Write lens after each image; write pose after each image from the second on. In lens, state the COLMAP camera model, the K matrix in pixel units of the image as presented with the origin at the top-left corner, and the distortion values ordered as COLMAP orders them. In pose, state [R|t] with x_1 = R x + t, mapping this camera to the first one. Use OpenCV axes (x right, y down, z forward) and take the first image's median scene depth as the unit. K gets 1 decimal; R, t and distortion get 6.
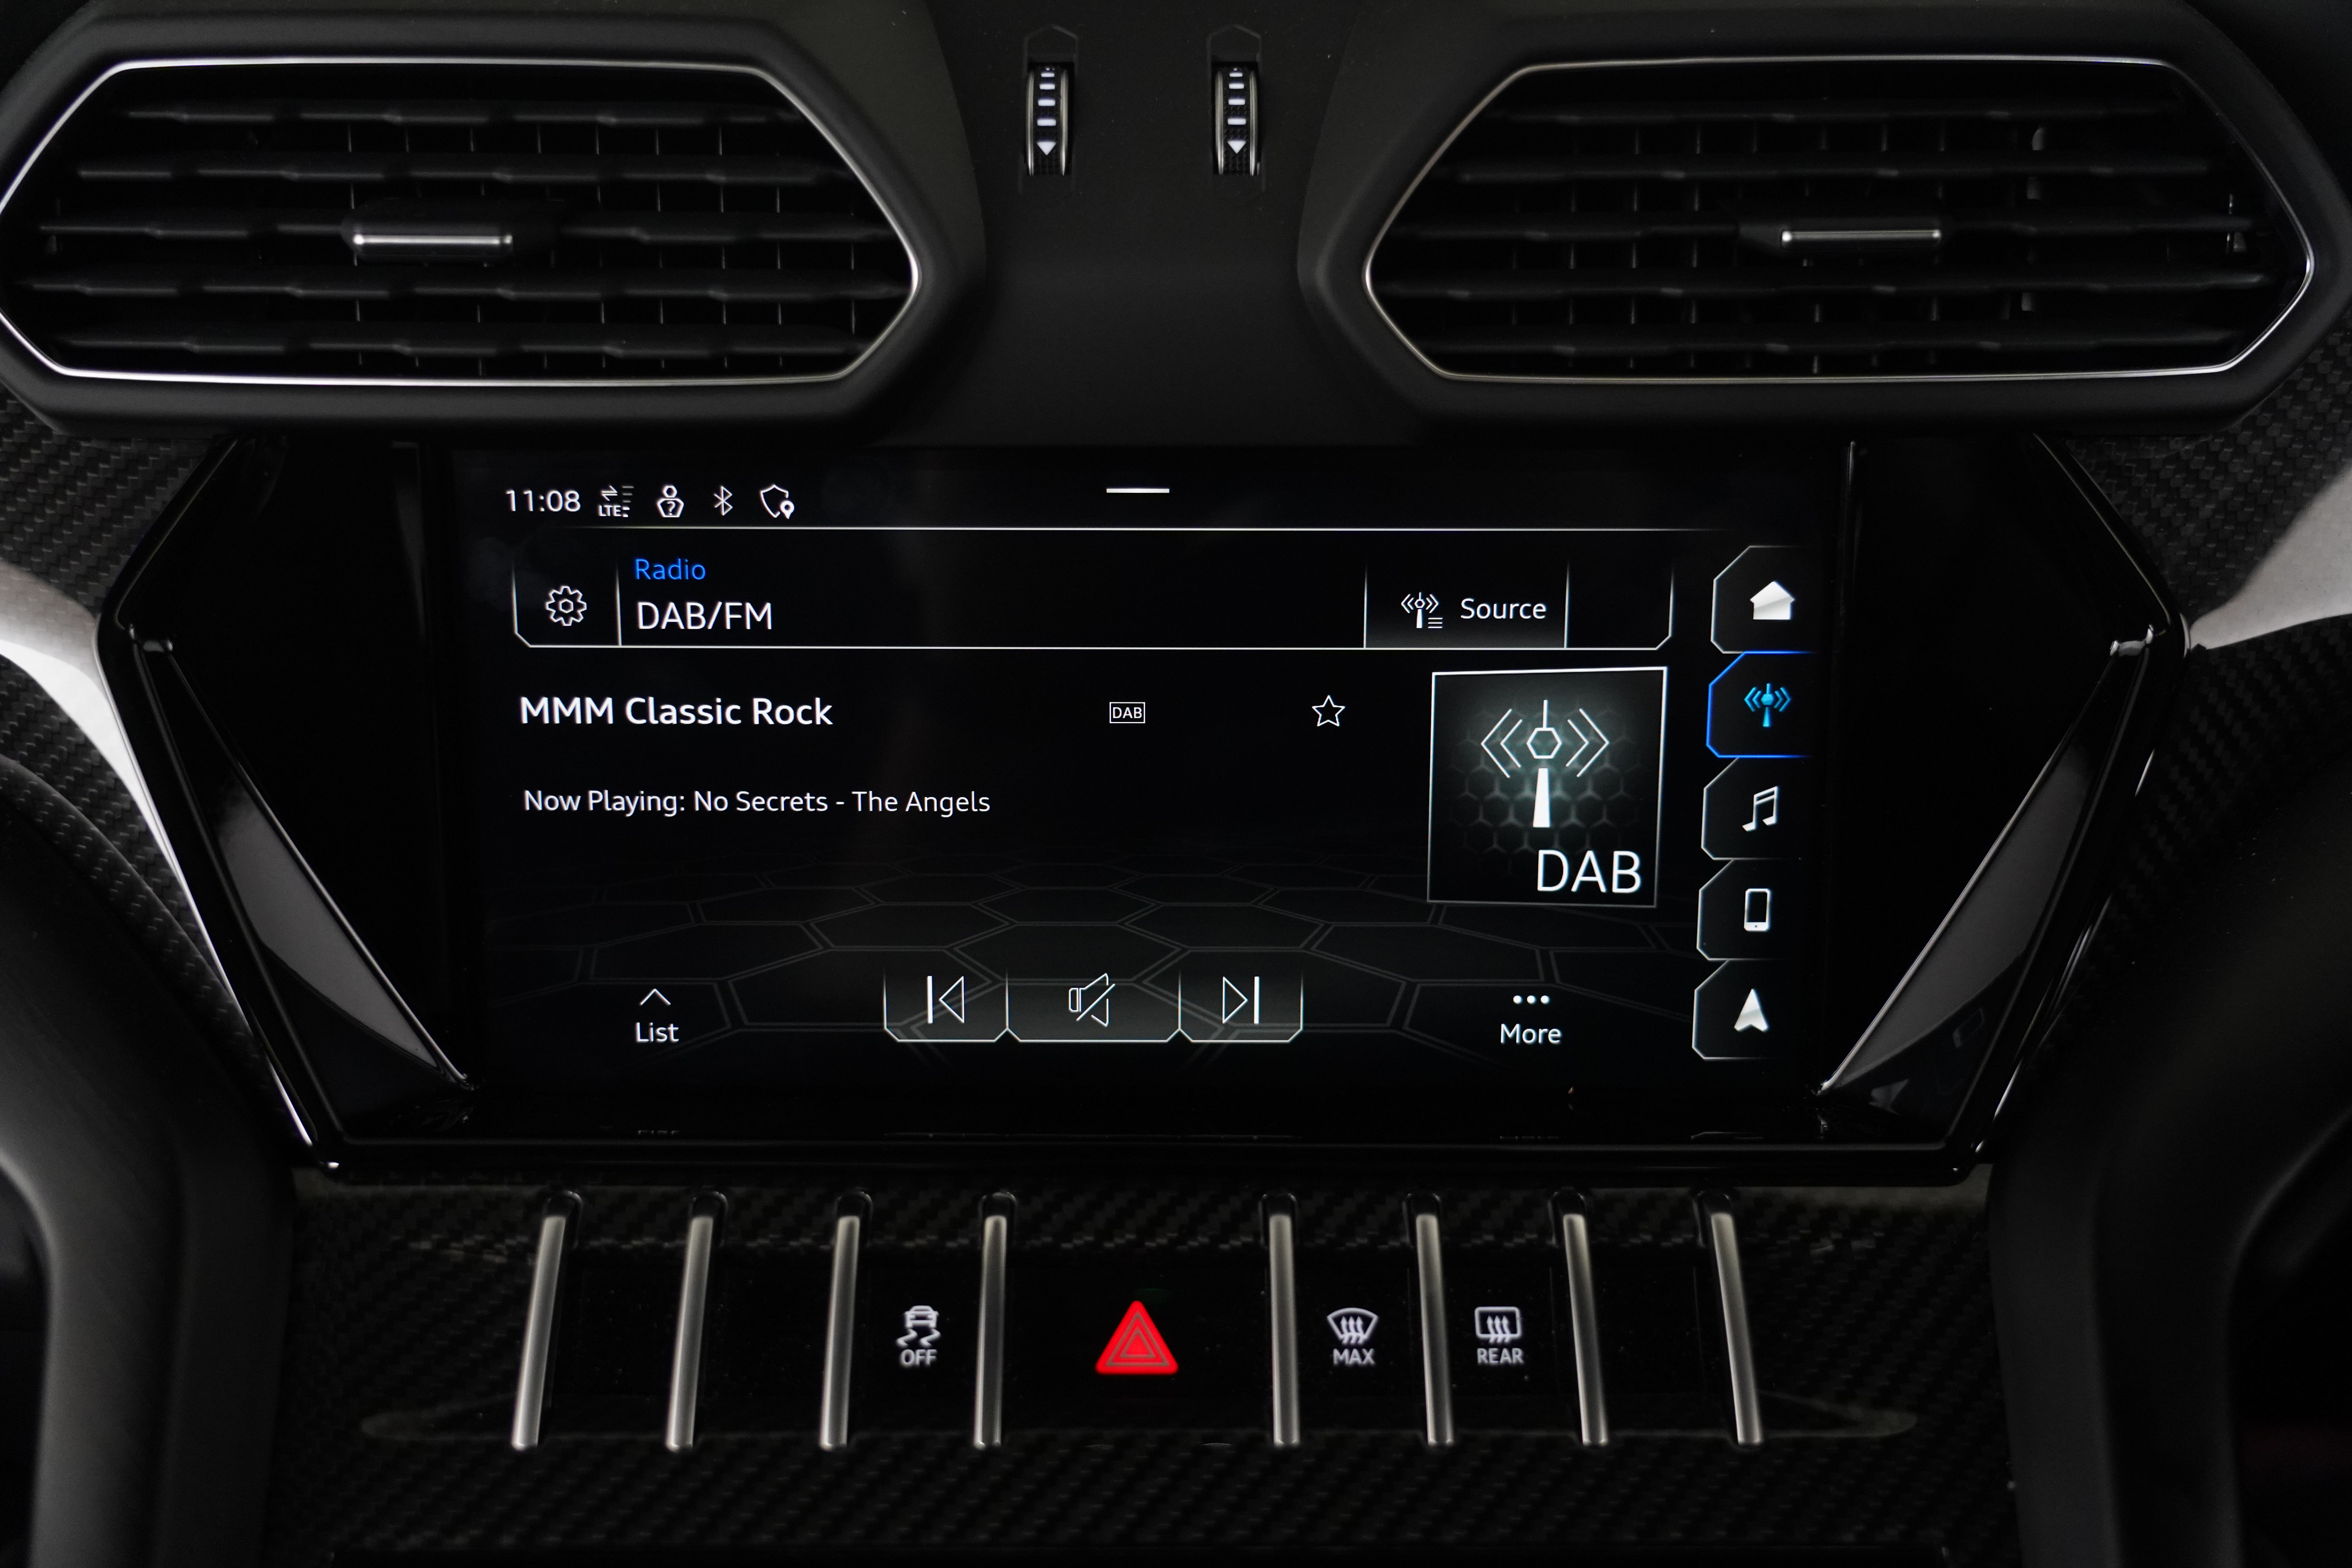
lens RADIAL K [[2476.4, 0, 1151.8], [0, 2476.4, 762.3], [0, 0, 1]] dist [0.033775, 0.000000]
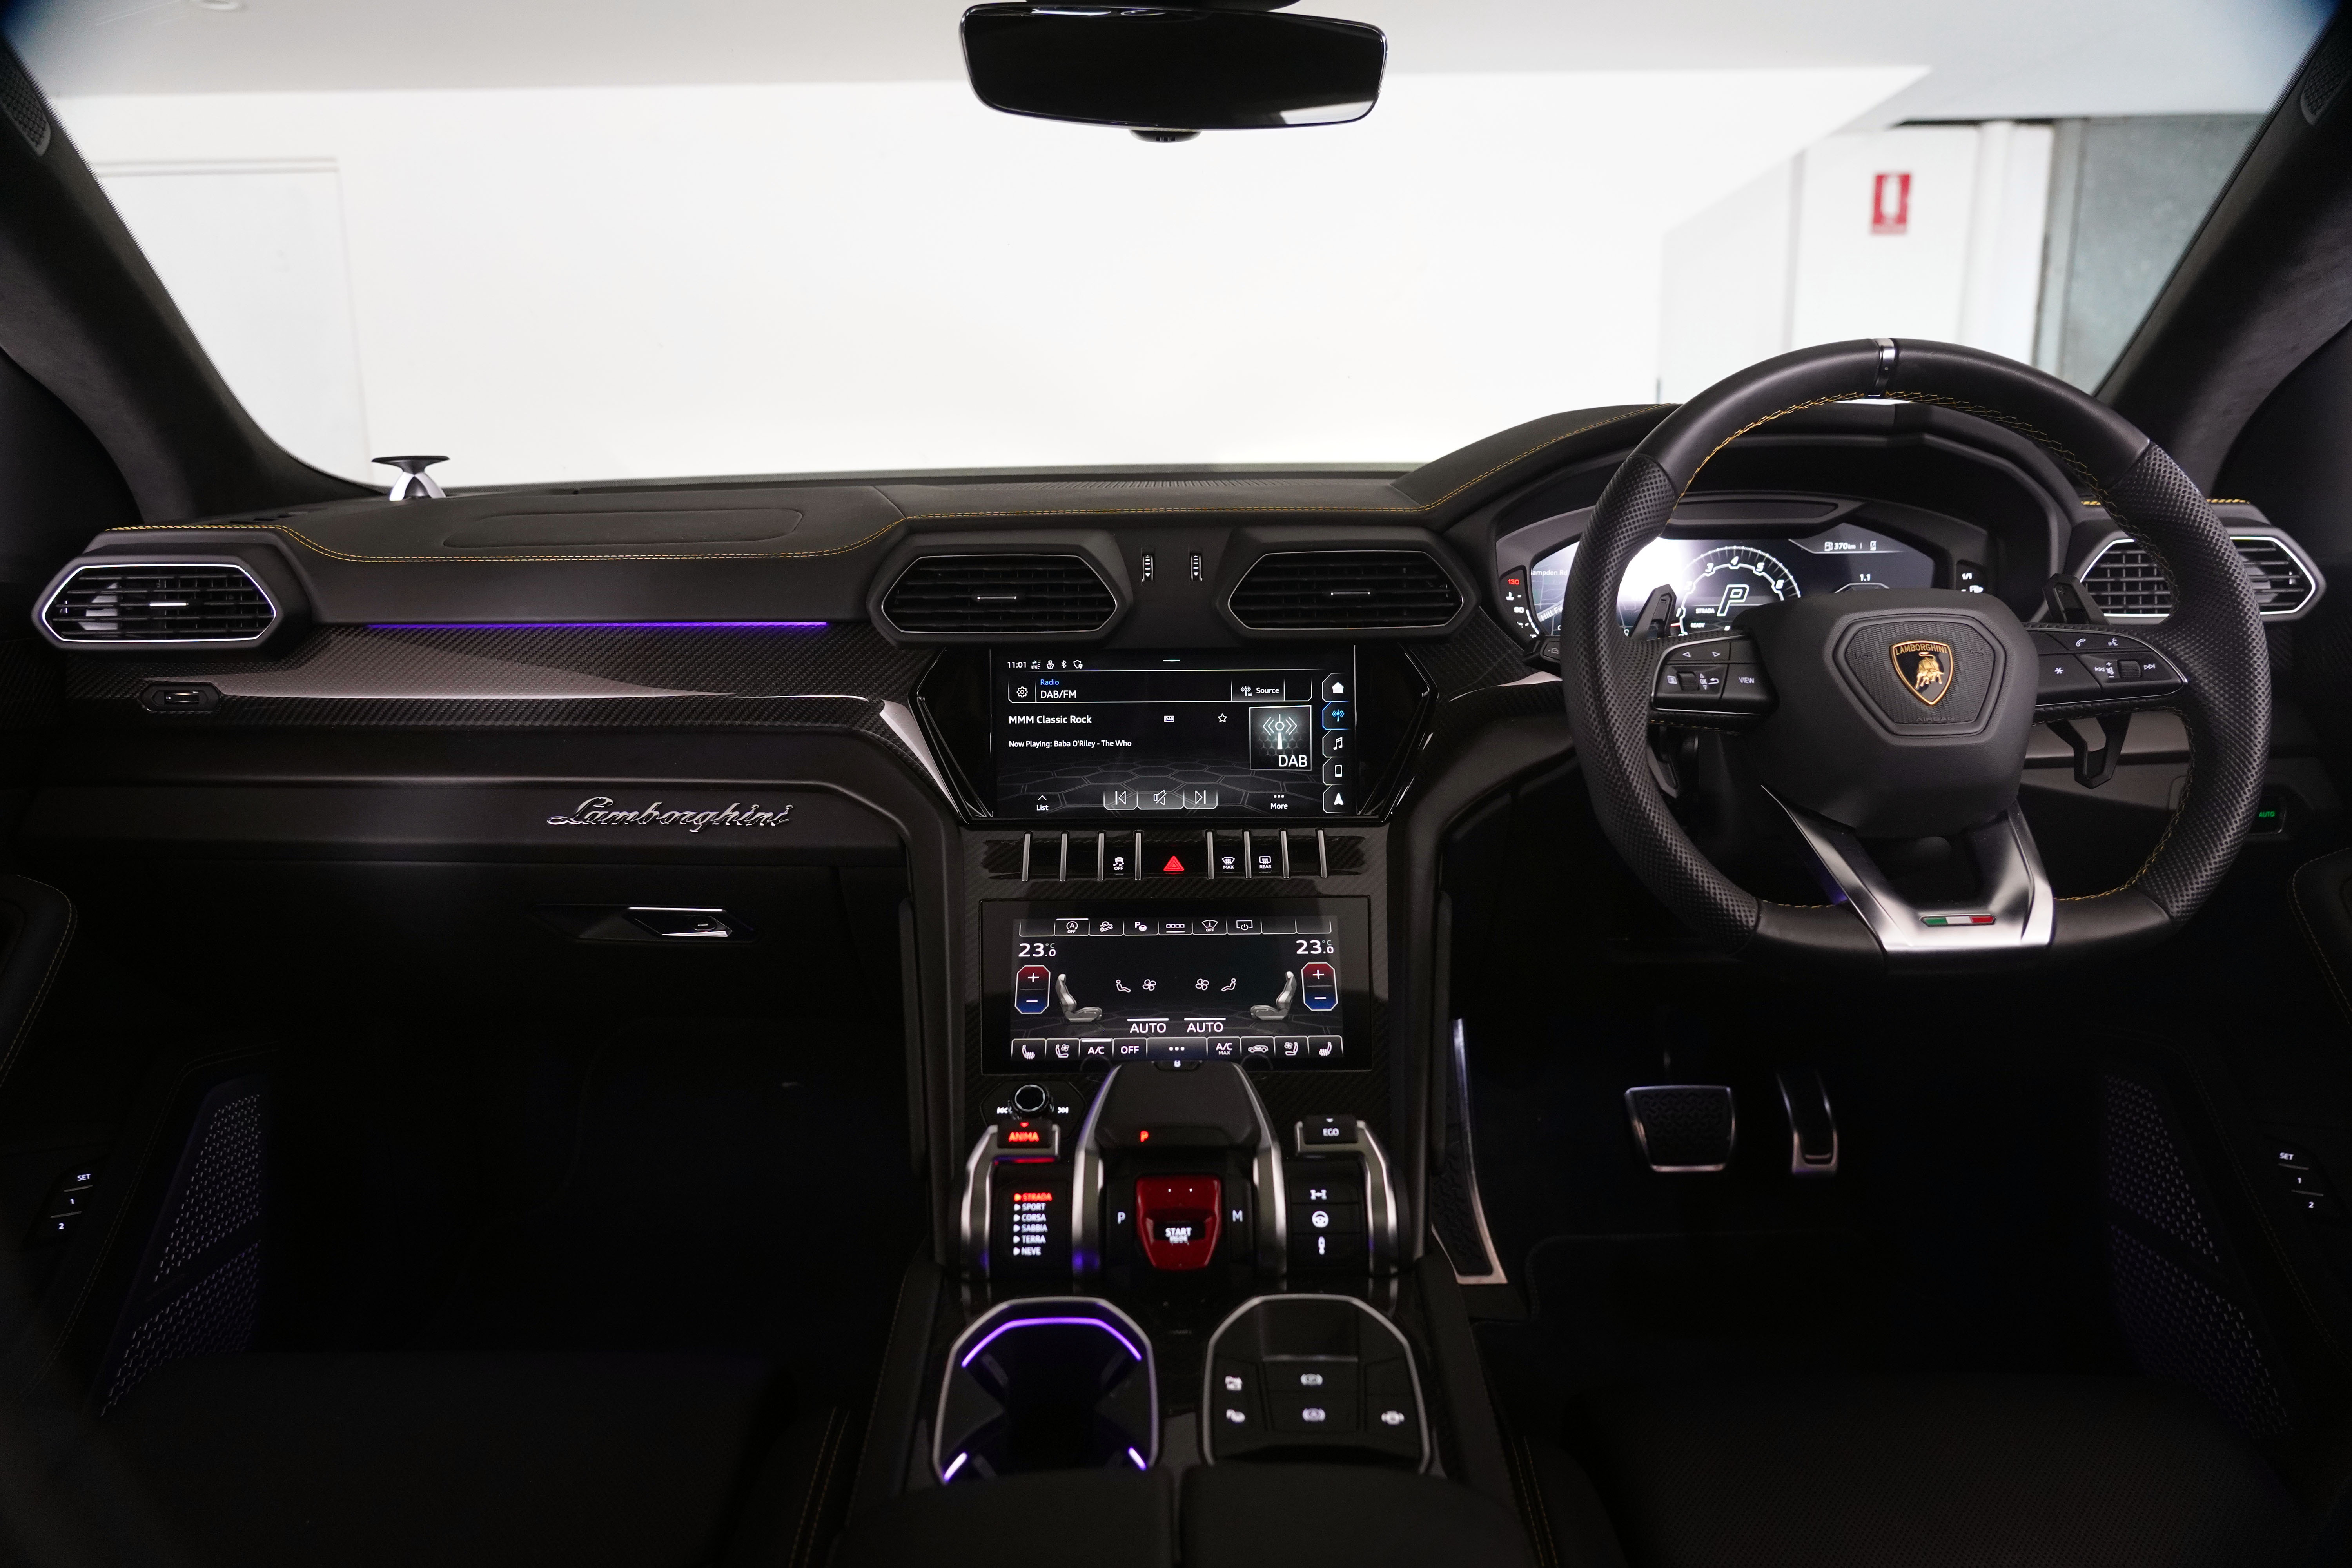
lens RADIAL K [[1773.2, 0, 1145.1], [0, 1773.2, 749.3], [0, 0, 1]] dist [-0.038540, 0.030858]
pose [[0.999902, -0.009345, -0.010381, -0.019925], [0.007408, 0.984878, -0.173091, 0.511280], [0.011842, 0.172997, 0.984851, -1.717140]]
